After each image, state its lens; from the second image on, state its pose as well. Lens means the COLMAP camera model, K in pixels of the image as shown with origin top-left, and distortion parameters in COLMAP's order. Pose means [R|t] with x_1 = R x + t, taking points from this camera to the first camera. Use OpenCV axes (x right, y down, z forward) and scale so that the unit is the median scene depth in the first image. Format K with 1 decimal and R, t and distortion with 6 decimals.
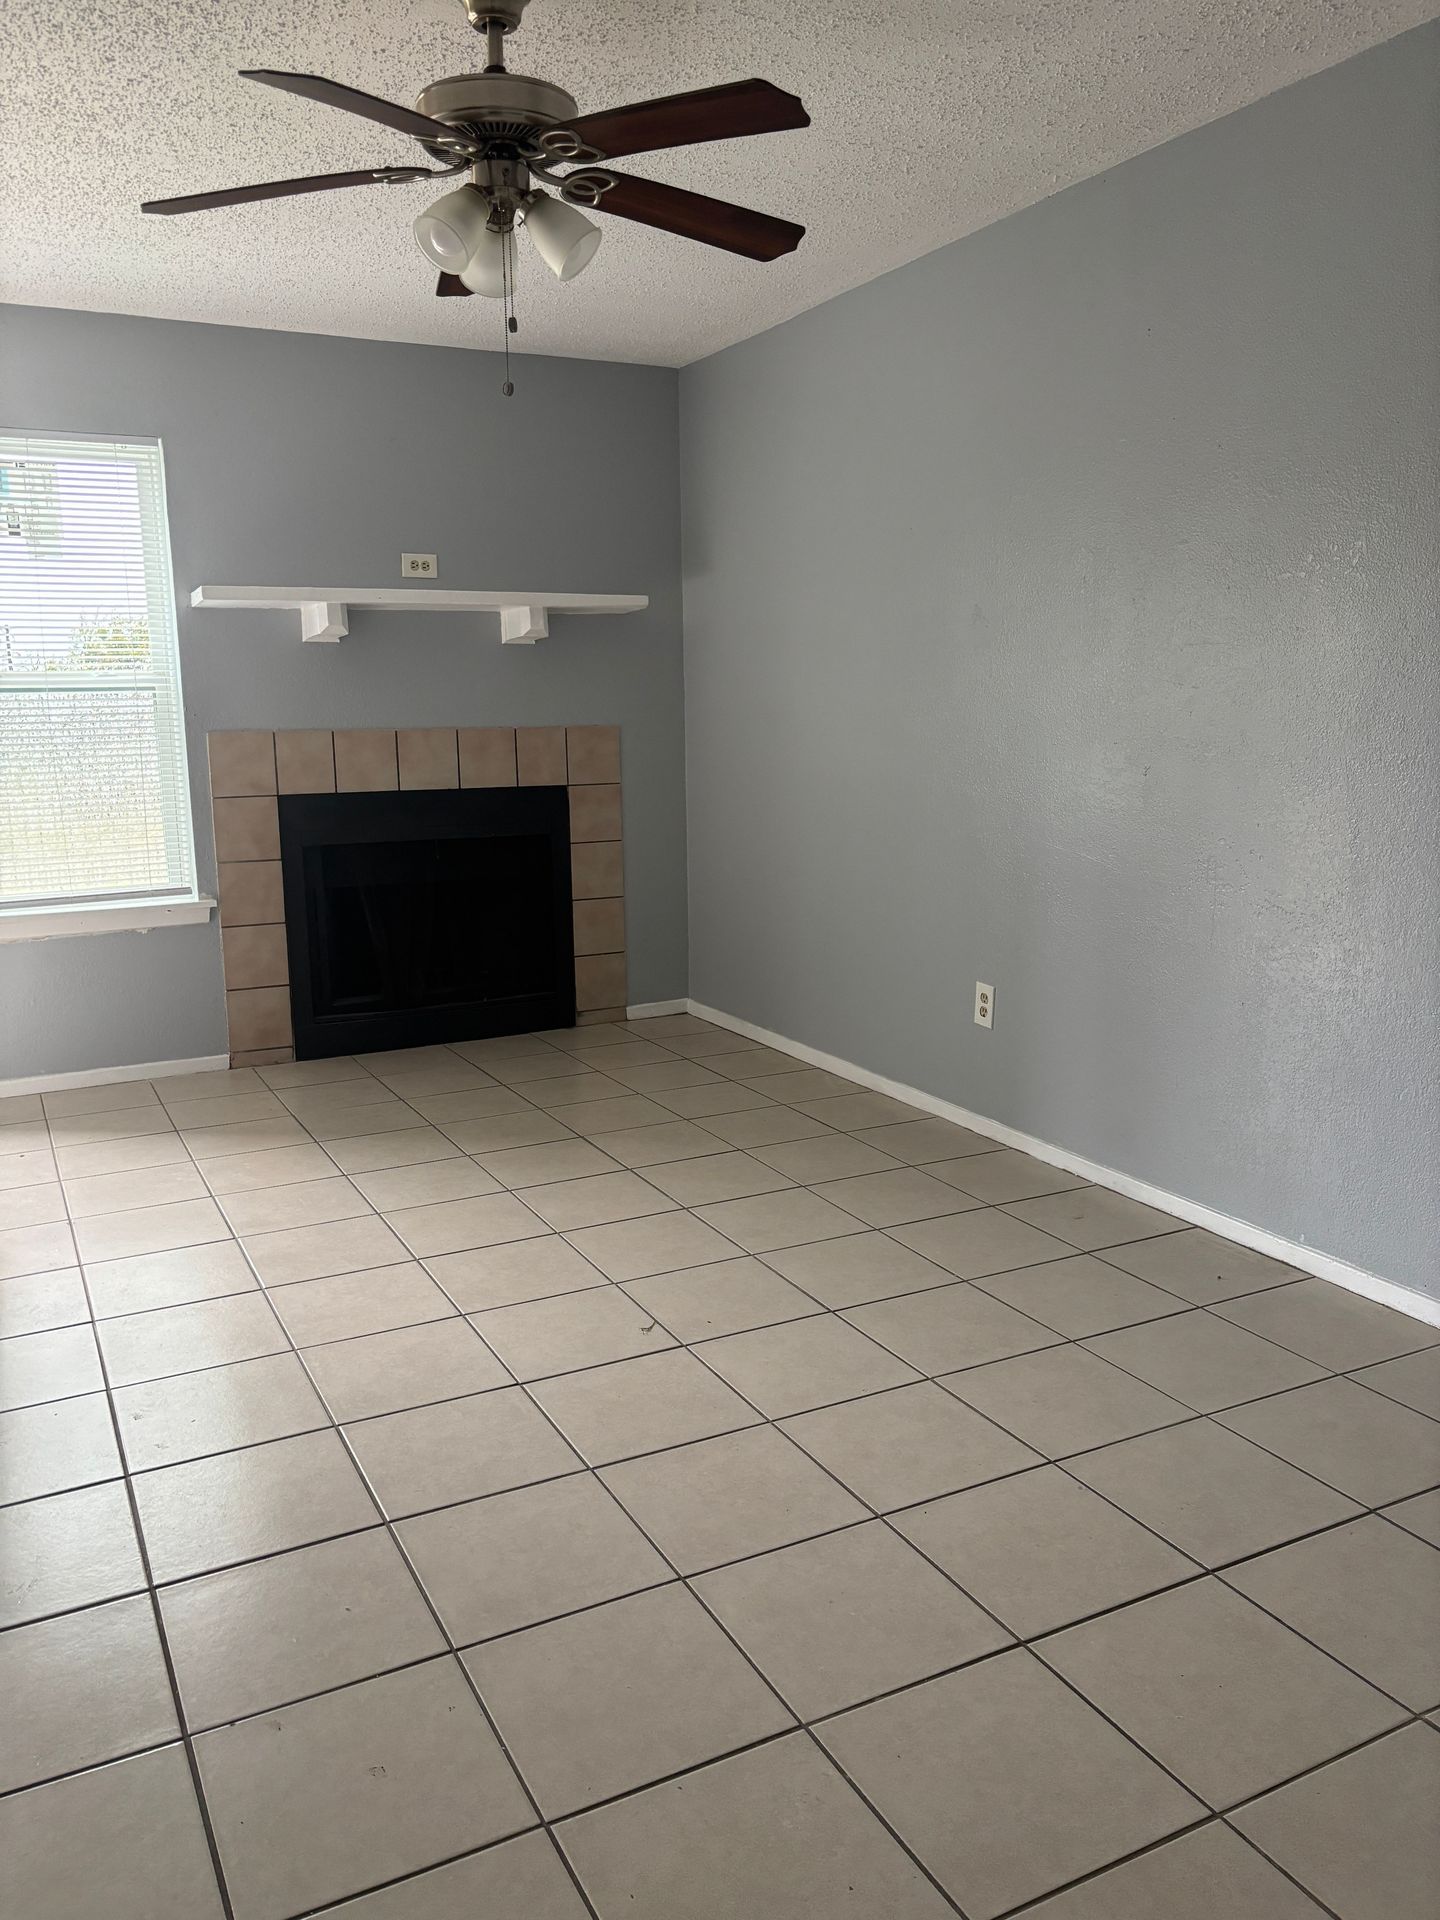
lens RADIAL K [[1462.5, 0, 720.0], [0, 1462.5, 960.0], [0, 0, 1]] dist [-0.000293, -0.006888]
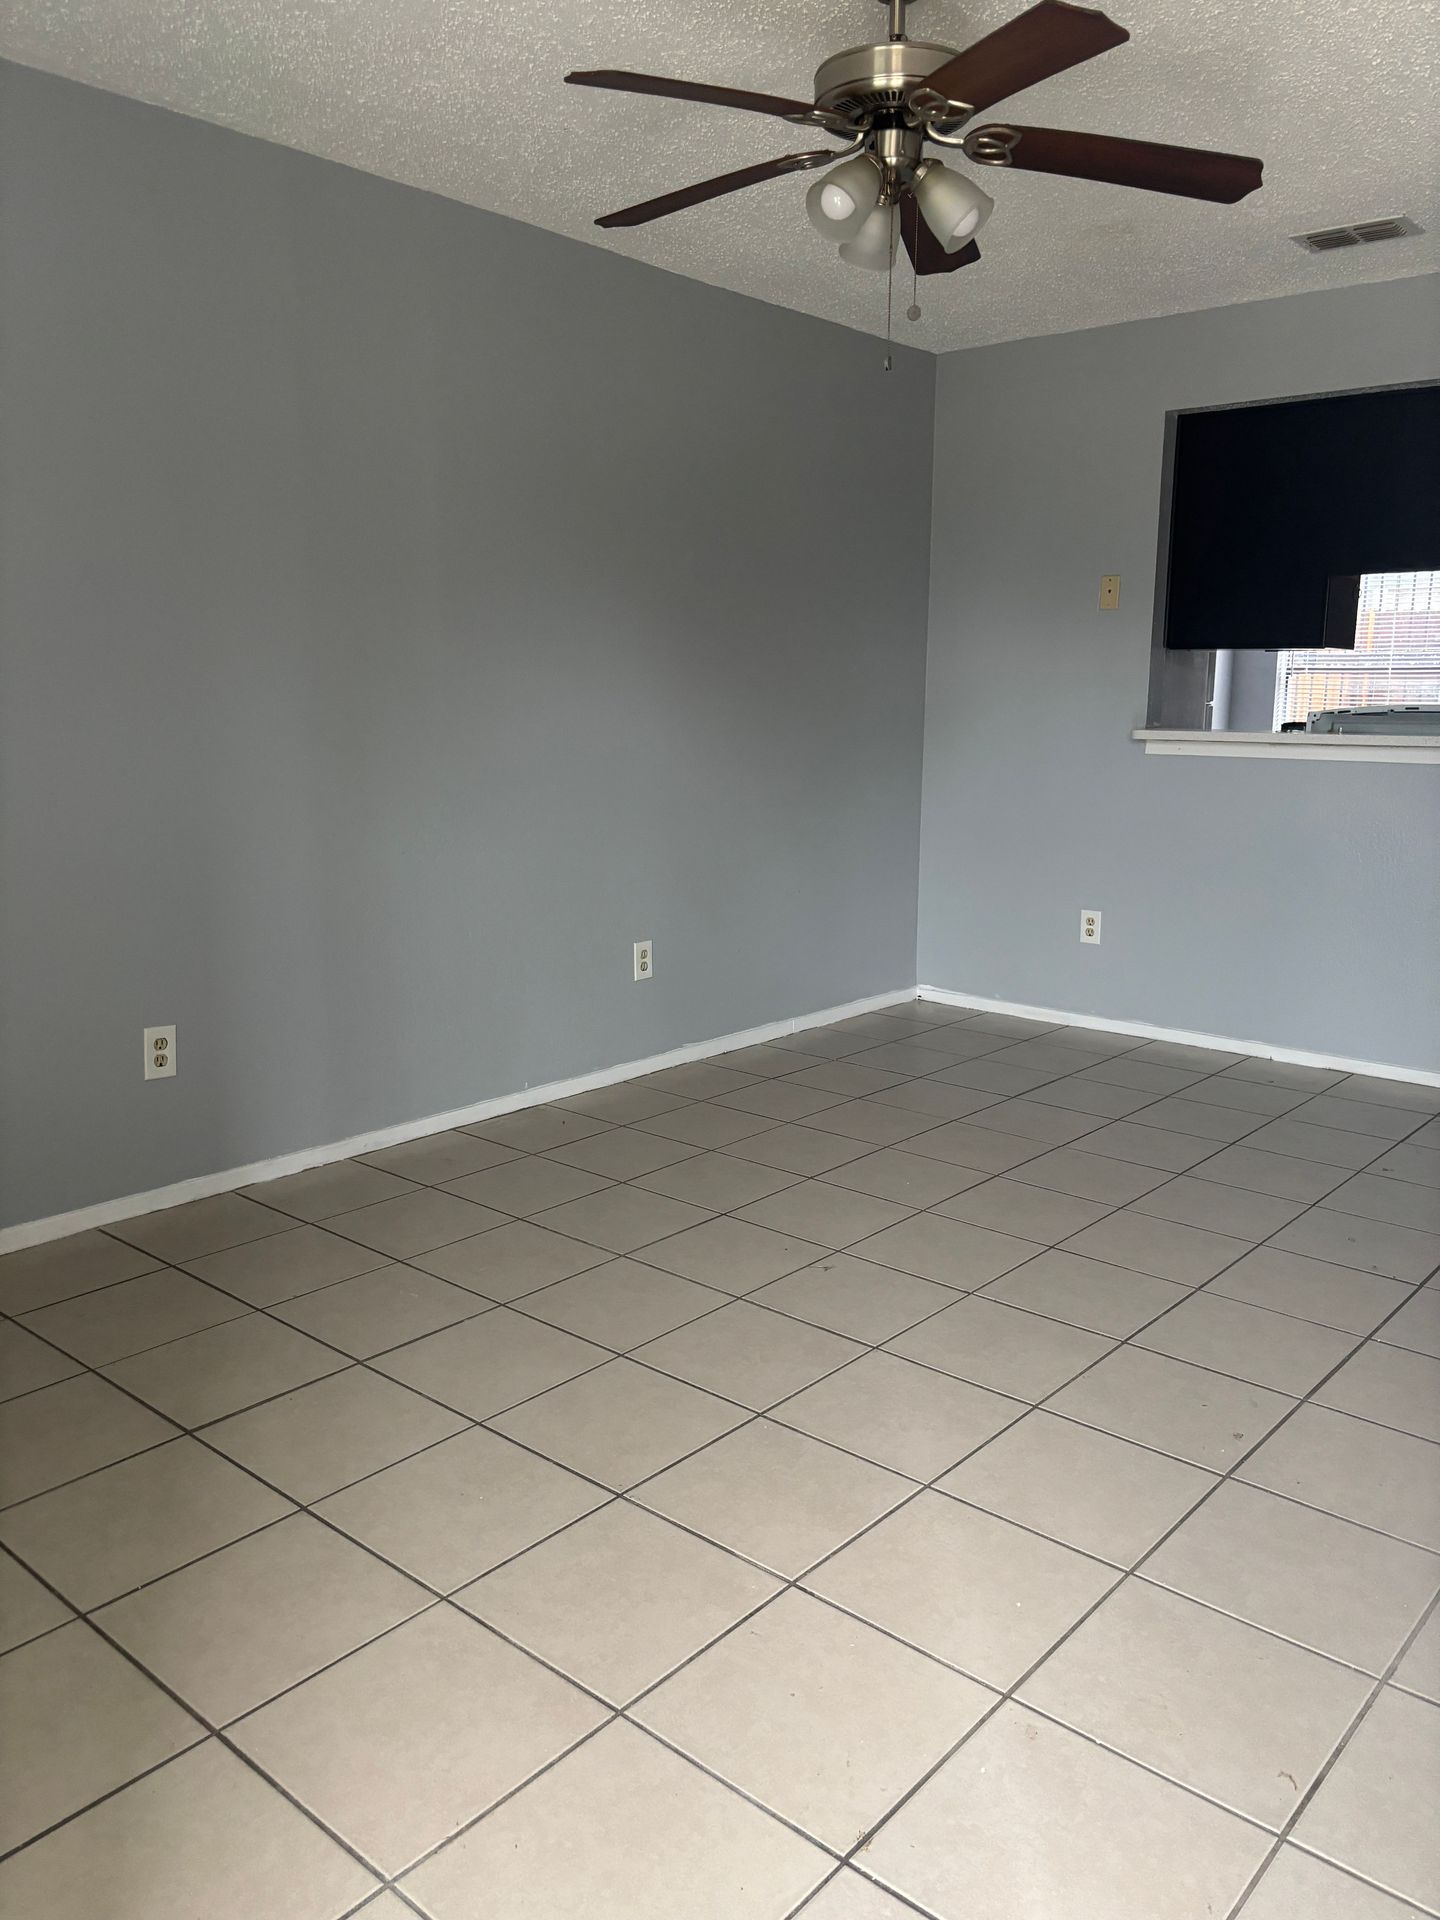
lens RADIAL K [[1462.5, 0, 720.0], [0, 1462.5, 960.0], [0, 0, 1]] dist [-0.000293, -0.006888]
pose [[-0.369816, -0.161069, 0.915037, -0.691953], [0.165597, 0.957663, 0.235498, -0.163274], [-0.914229, 0.238618, -0.327486, 0.978330]]
